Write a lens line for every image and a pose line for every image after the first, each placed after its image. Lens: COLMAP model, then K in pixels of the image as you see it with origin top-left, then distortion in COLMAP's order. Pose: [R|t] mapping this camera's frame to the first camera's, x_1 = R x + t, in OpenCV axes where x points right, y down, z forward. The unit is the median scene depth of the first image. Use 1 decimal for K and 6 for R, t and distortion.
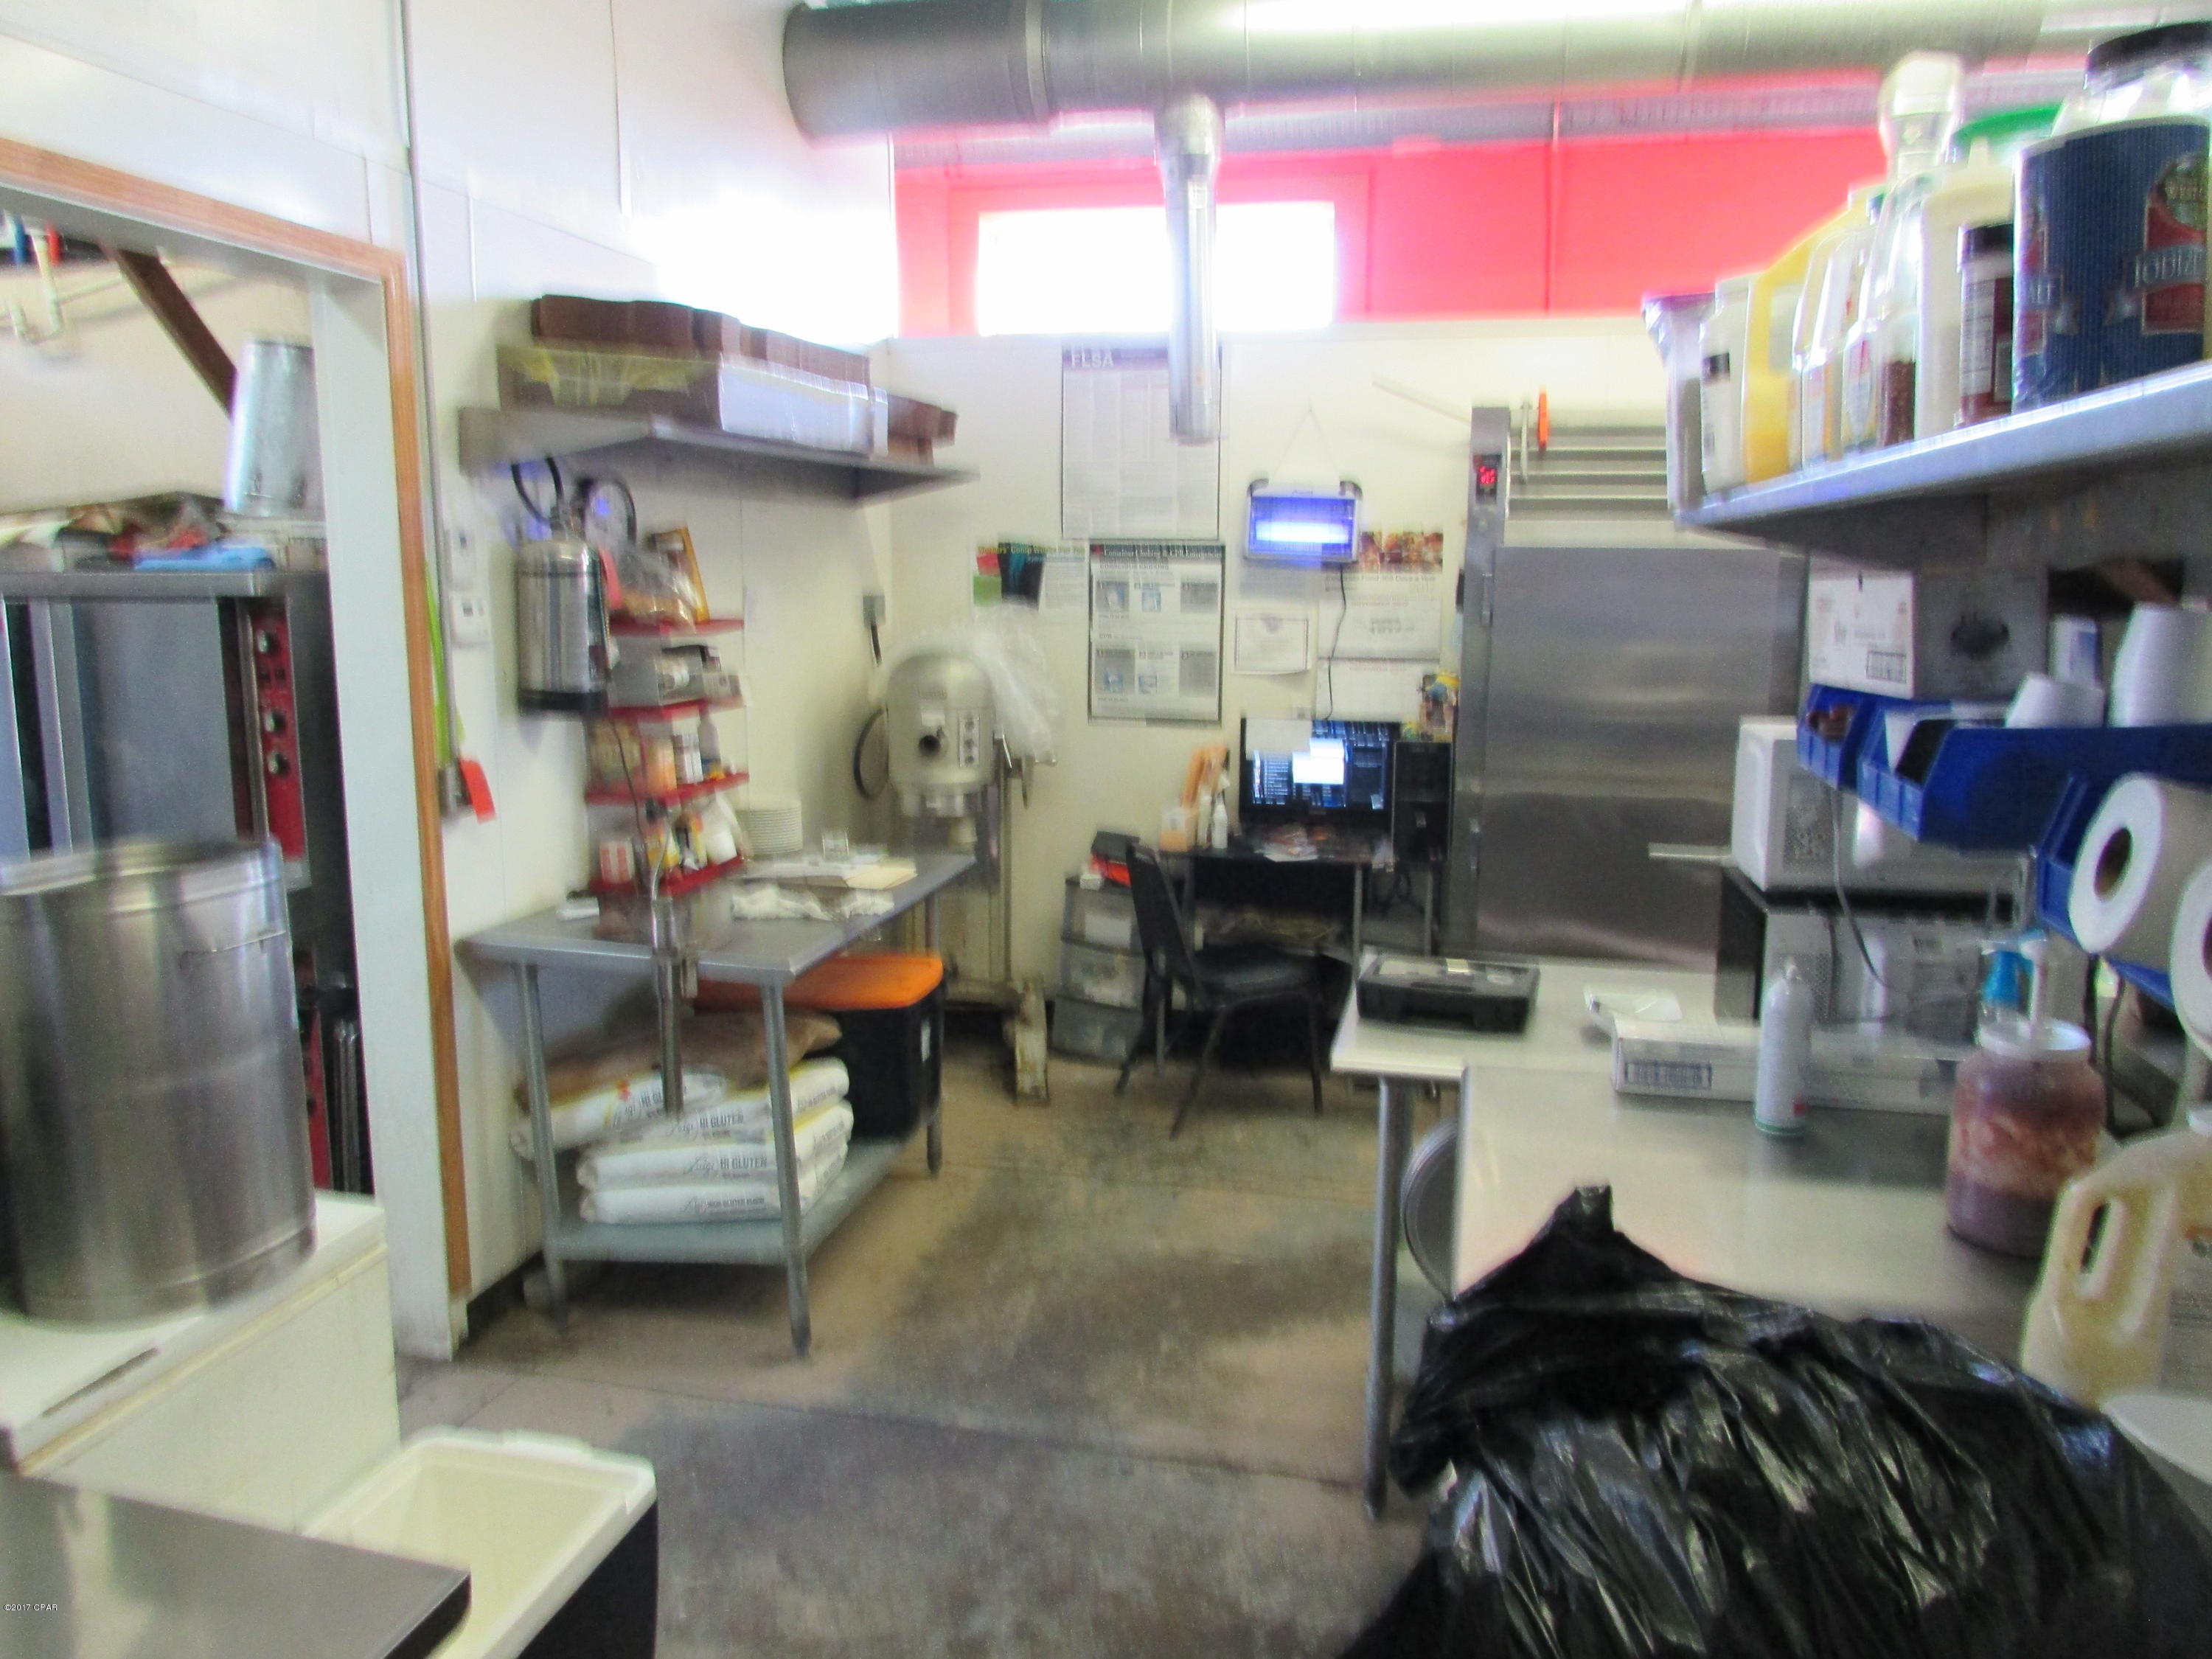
lens RADIAL K [[1576.9, 0, 1111.5], [0, 1576.9, 828.6], [0, 0, 1]] dist [-0.026290, 0.010768]
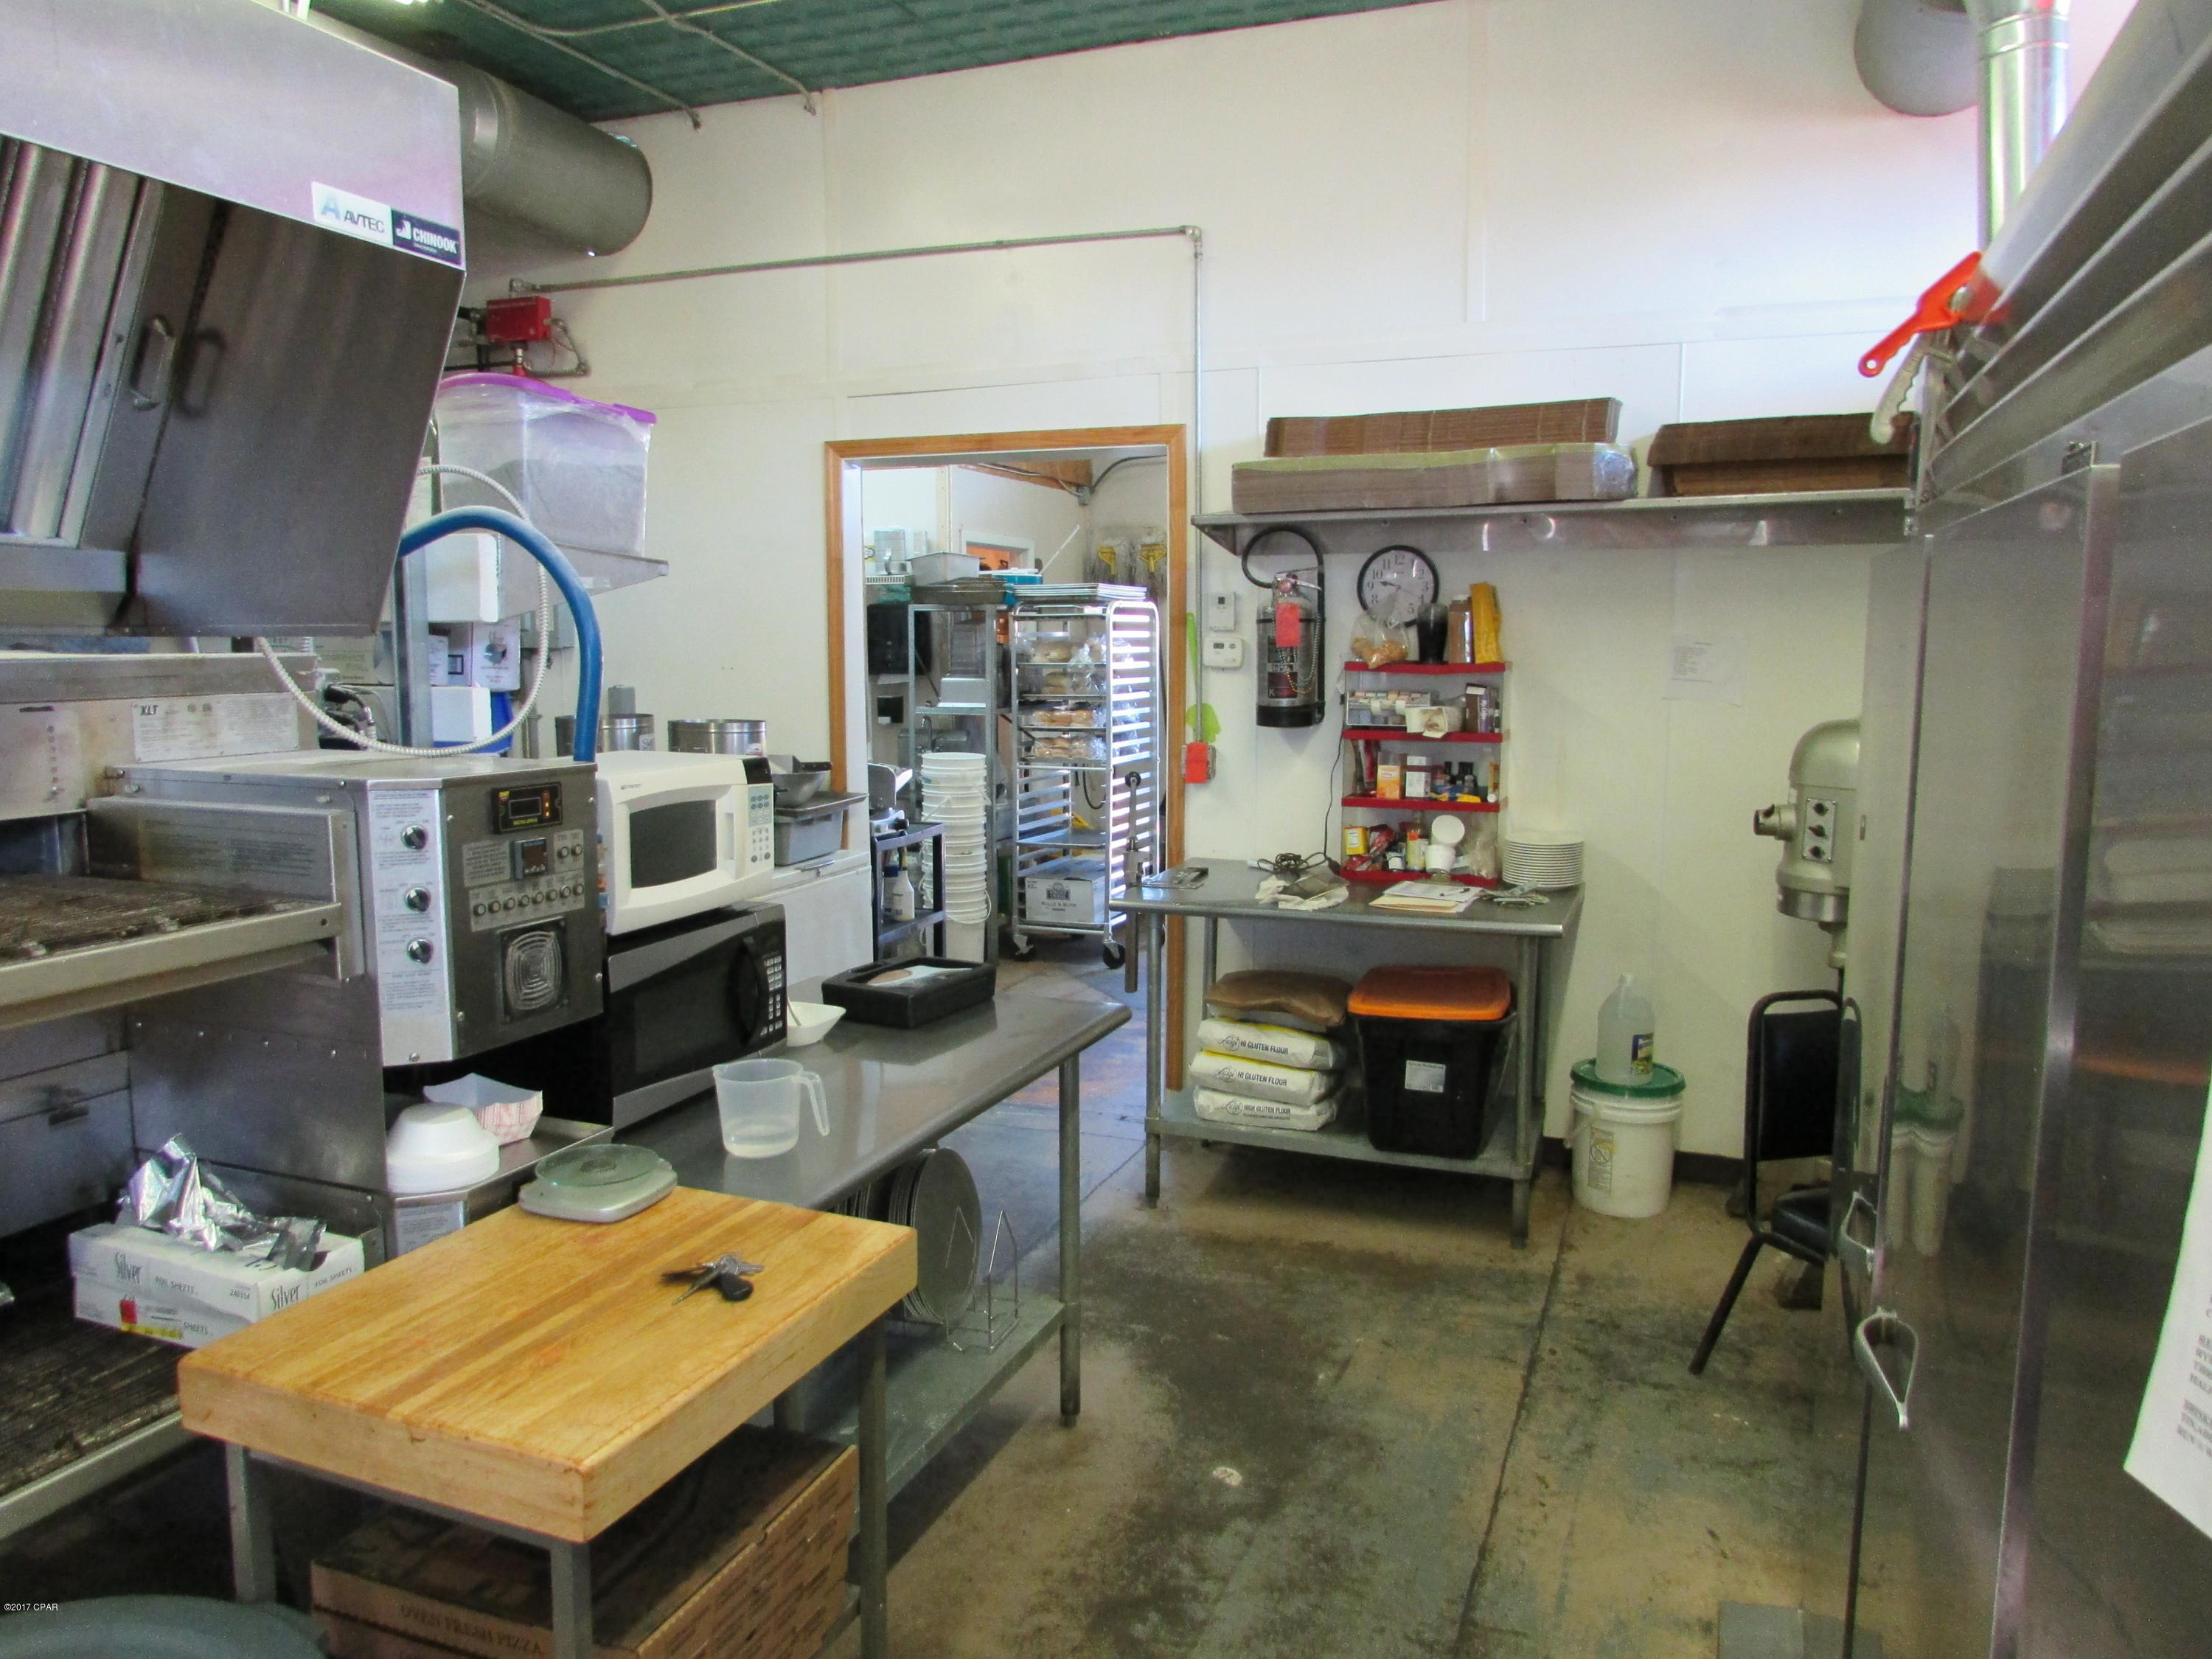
lens RADIAL K [[1576.9, 0, 1111.5], [0, 1576.9, 828.6], [0, 0, 1]] dist [-0.026290, 0.010768]
pose [[-0.144357, 0.116169, -0.982683, 1.074136], [-0.165485, 0.976265, 0.139720, -0.155868], [0.975590, 0.182788, -0.121707, 1.068968]]
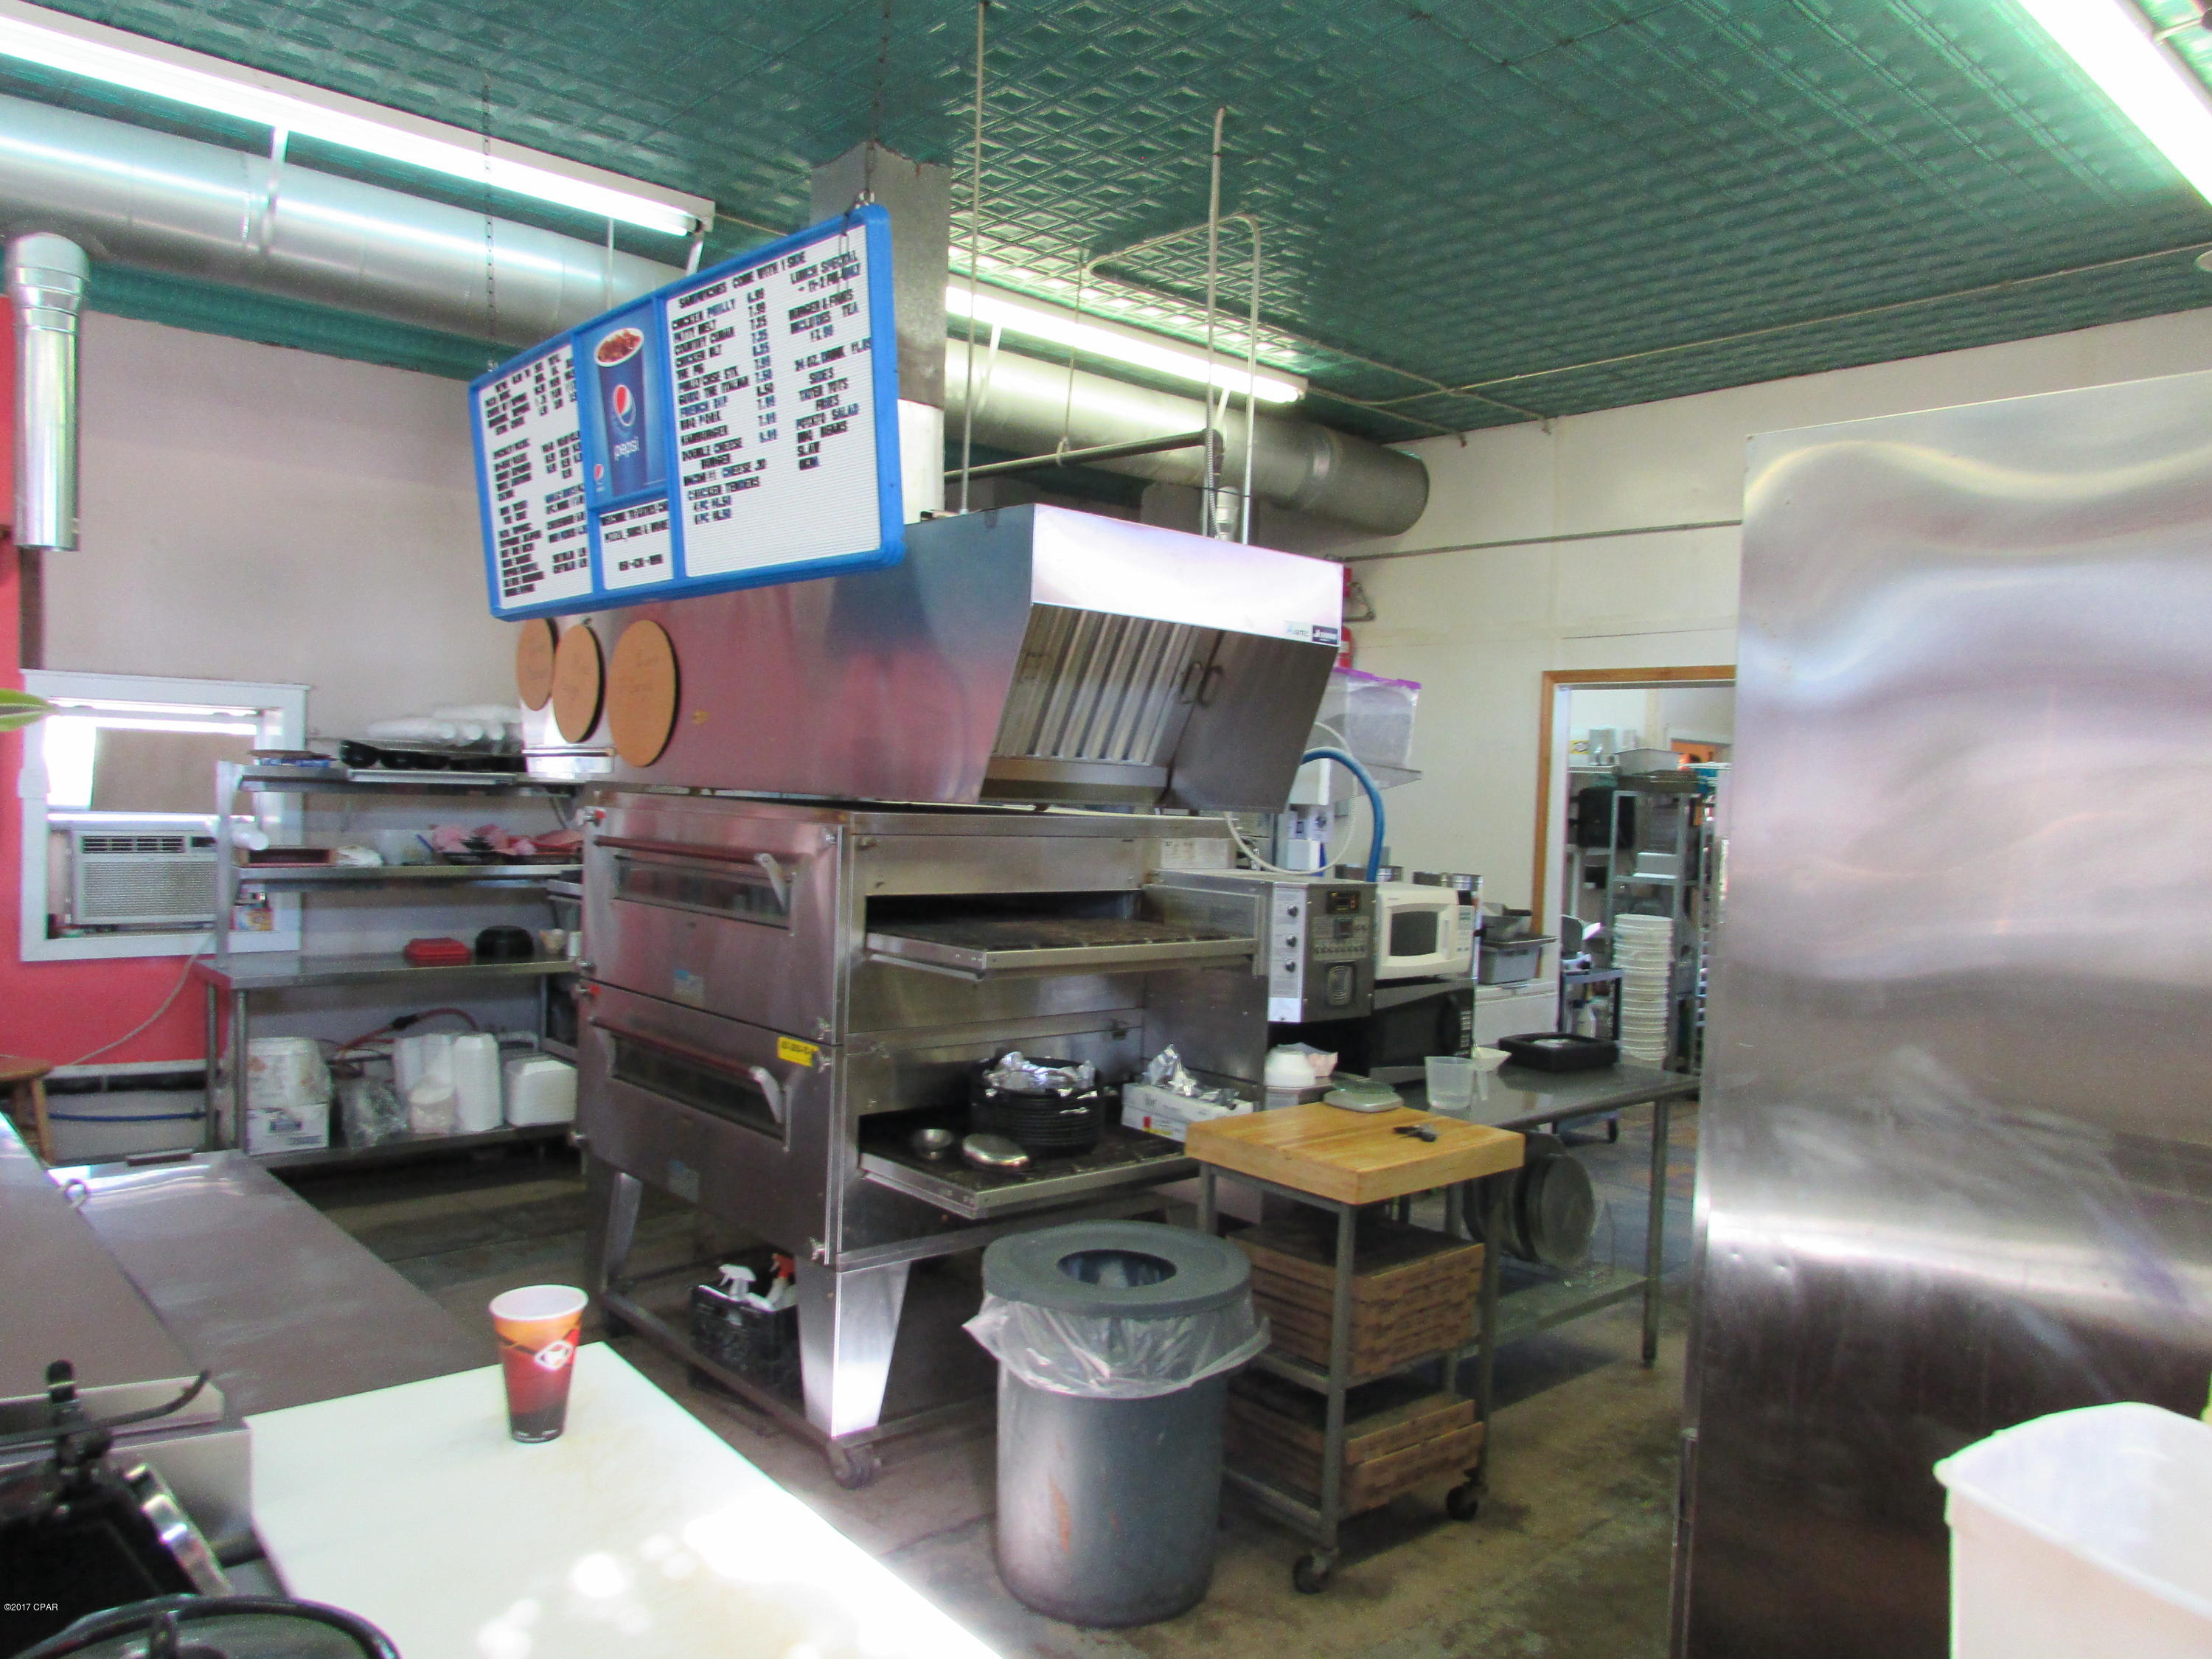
lens RADIAL K [[1576.9, 0, 1111.5], [0, 1576.9, 828.6], [0, 0, 1]] dist [-0.026290, 0.010768]
pose [[-0.570399, -0.005018, -0.821353, 1.619786], [-0.176244, 0.977437, 0.116423, -0.207772], [0.802236, 0.211165, -0.558414, 1.300232]]
